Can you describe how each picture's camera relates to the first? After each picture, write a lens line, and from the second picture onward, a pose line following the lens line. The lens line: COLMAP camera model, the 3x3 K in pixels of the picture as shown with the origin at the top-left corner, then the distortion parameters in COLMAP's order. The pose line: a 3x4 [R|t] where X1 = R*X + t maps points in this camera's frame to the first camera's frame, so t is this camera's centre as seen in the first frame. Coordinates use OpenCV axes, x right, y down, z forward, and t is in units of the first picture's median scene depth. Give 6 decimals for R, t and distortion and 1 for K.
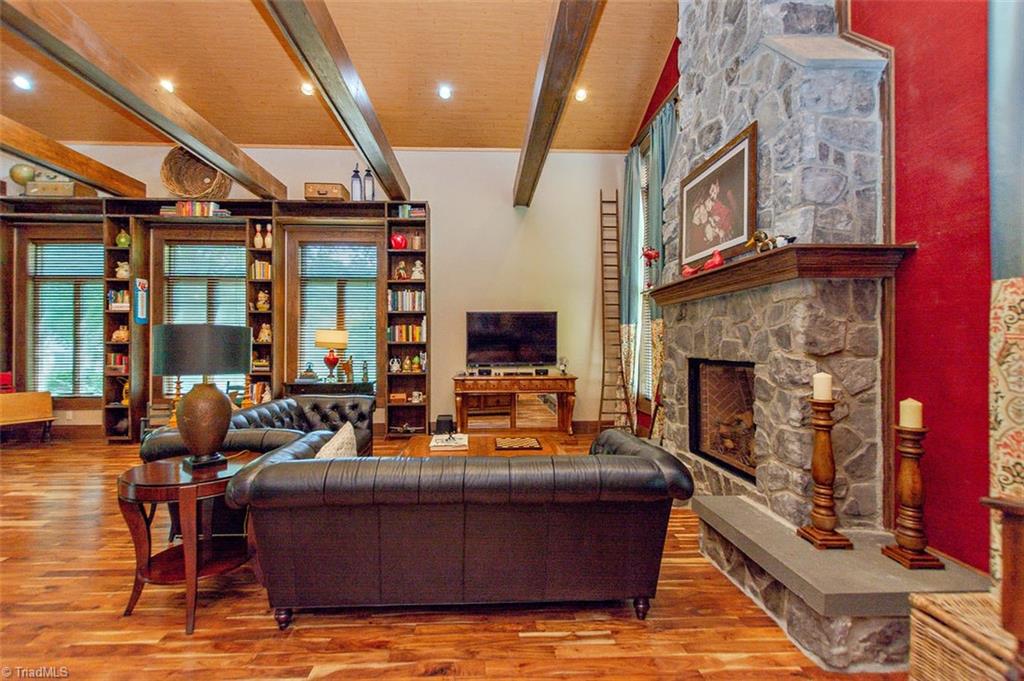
lens RADIAL K [[468.2, 0, 509.0], [0, 468.2, 342.8], [0, 0, 1]] dist [0.007671, -0.002476]
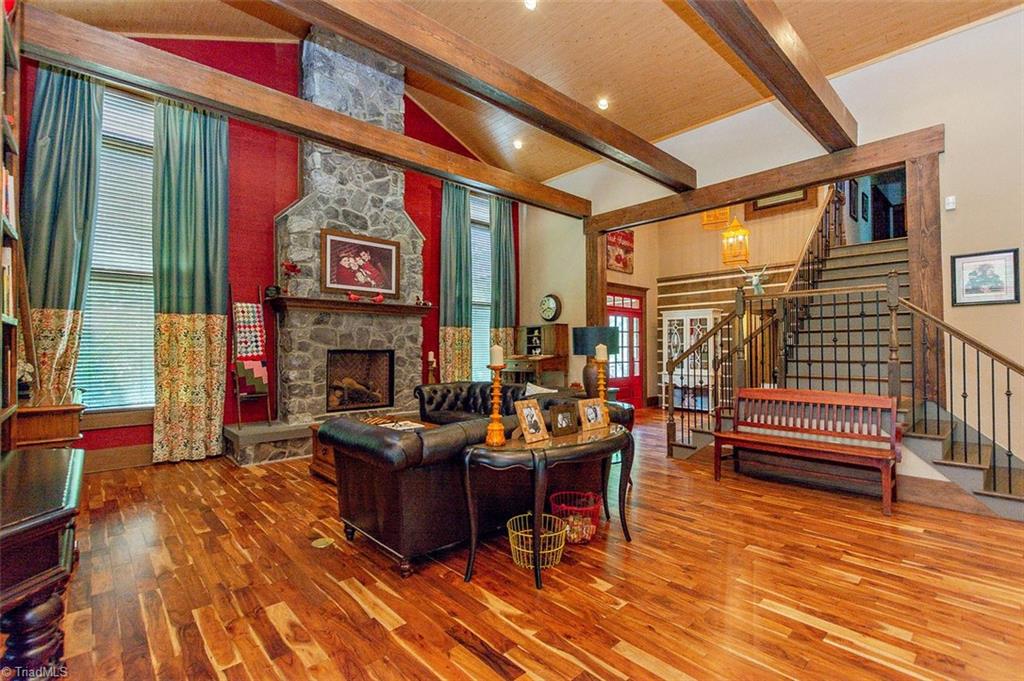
lens RADIAL K [[468.2, 0, 518.3], [0, 468.2, 343.8], [0, 0, 1]] dist [0.007671, -0.002476]
pose [[-0.664782, 0.005298, 0.747019, -1.499702], [-0.003496, 0.999942, -0.010202, 0.034776], [-0.747029, -0.009394, -0.664725, 2.032304]]
